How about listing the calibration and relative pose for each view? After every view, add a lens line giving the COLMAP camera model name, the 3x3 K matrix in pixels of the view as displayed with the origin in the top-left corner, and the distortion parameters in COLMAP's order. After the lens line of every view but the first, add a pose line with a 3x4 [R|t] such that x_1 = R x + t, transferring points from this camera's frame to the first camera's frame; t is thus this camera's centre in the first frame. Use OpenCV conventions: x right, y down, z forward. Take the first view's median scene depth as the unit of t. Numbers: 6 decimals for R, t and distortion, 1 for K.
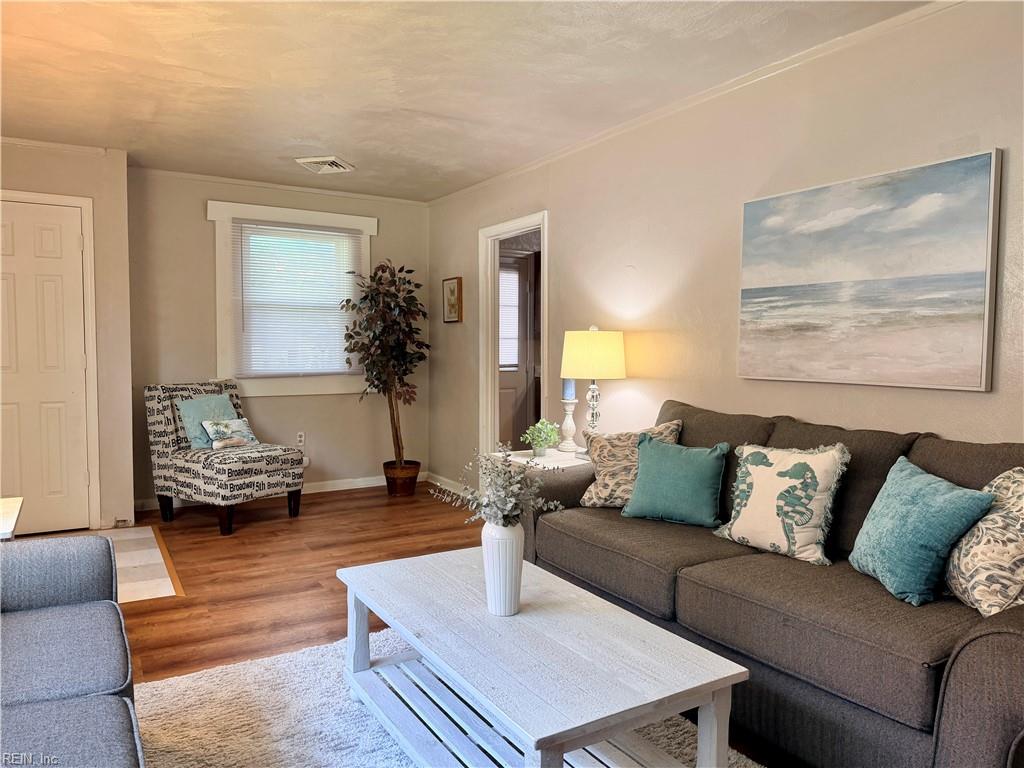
lens RADIAL K [[708.7, 0, 513.2], [0, 708.7, 378.2], [0, 0, 1]] dist [-0.011849, -0.008875]
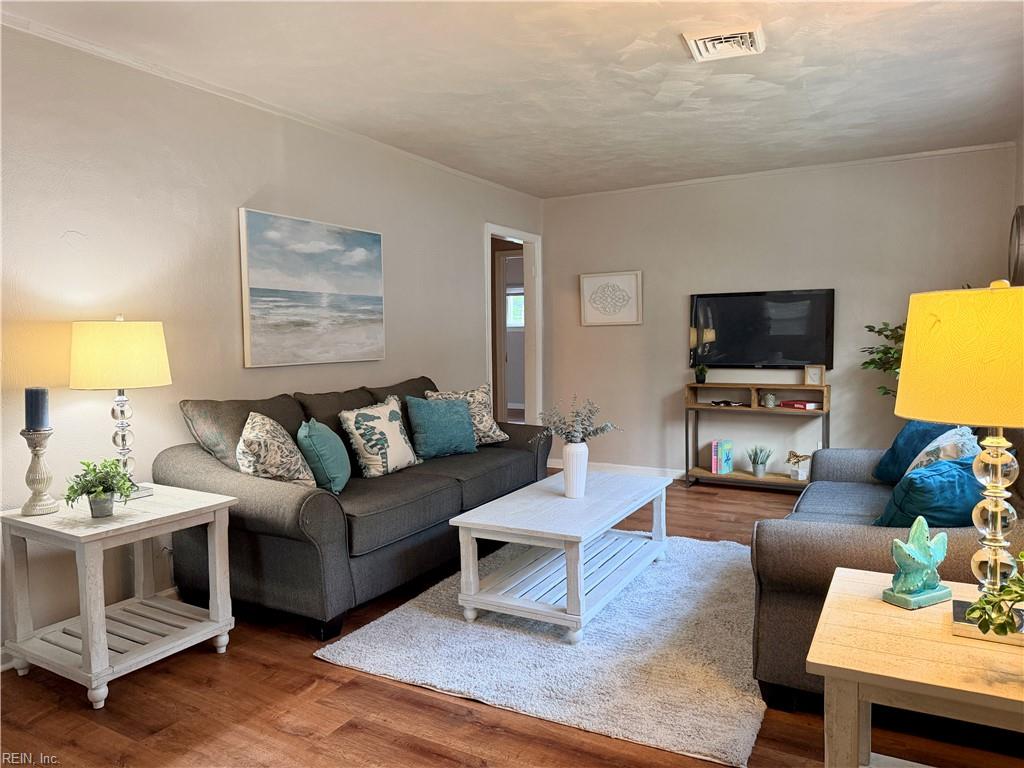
lens RADIAL K [[708.7, 0, 511.2], [0, 708.7, 385.3], [0, 0, 1]] dist [-0.011849, -0.008875]
pose [[-0.492101, -0.058582, 0.868565, -0.944706], [0.052704, 0.993898, 0.096895, -0.065441], [-0.868941, 0.093459, -0.486011, 1.324104]]
